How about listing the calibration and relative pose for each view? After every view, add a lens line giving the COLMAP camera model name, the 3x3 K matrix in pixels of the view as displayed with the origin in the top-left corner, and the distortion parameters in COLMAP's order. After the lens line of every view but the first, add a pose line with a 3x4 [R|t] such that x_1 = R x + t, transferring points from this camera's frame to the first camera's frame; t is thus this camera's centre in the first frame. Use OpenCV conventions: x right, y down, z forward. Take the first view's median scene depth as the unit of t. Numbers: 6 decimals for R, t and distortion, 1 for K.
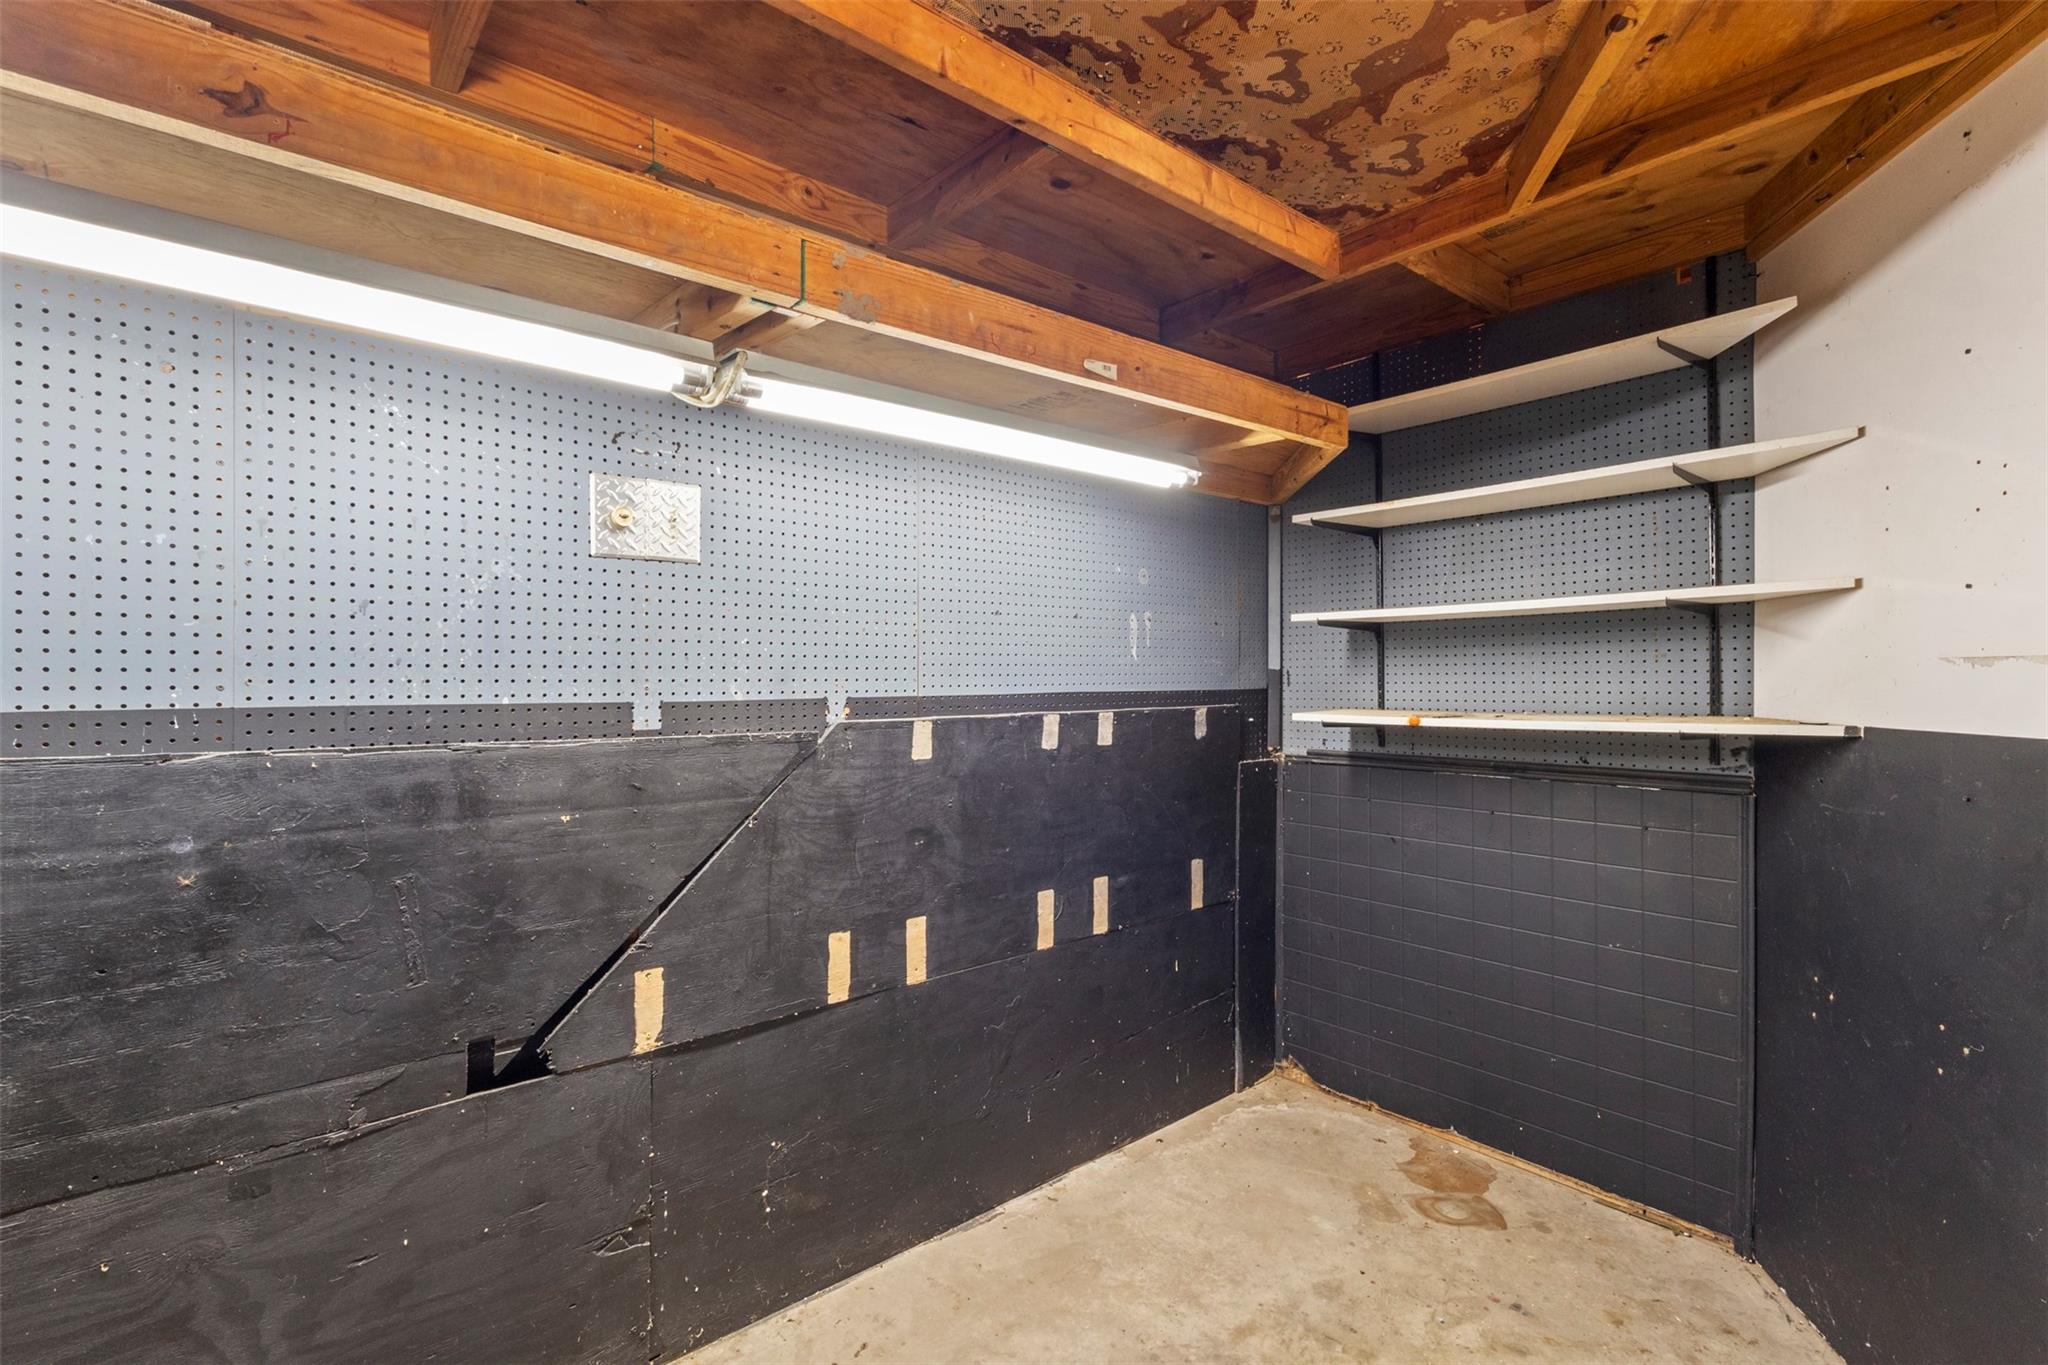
lens RADIAL K [[943.0, 0, 1024.1], [0, 943.0, 682.6], [0, 0, 1]] dist [-0.010663, 0.001007]
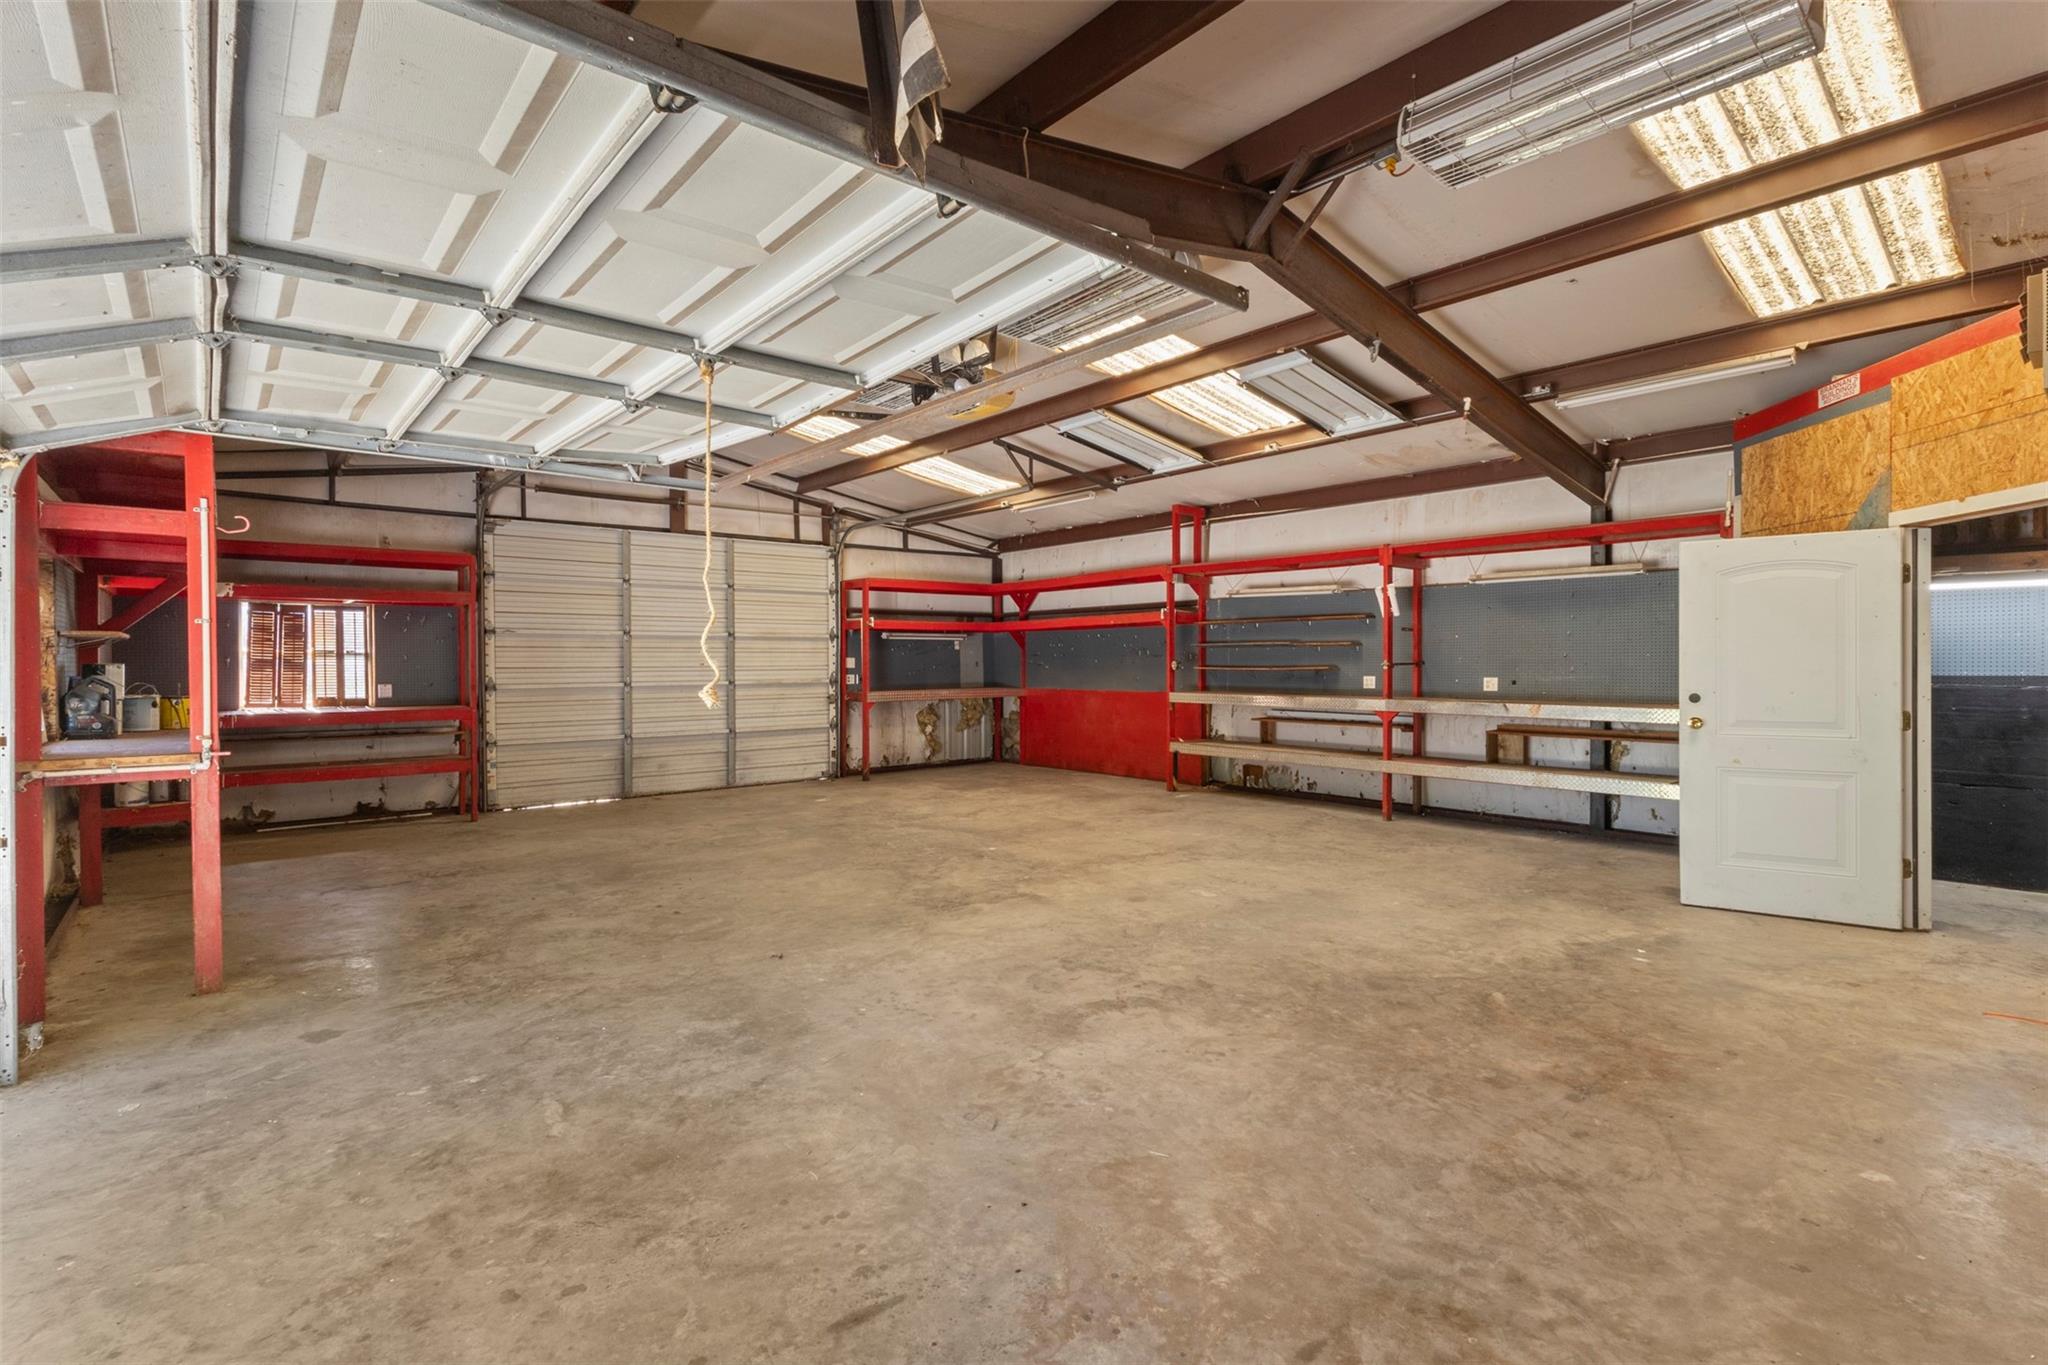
lens RADIAL K [[943.0, 0, 1025.0], [0, 943.0, 677.1], [0, 0, 1]] dist [-0.010663, 0.001007]
pose [[0.018973, 0.009003, -0.999779, 3.143310], [0.002400, 0.999956, 0.009050, -0.014352], [0.999817, -0.002571, 0.018951, -3.499580]]
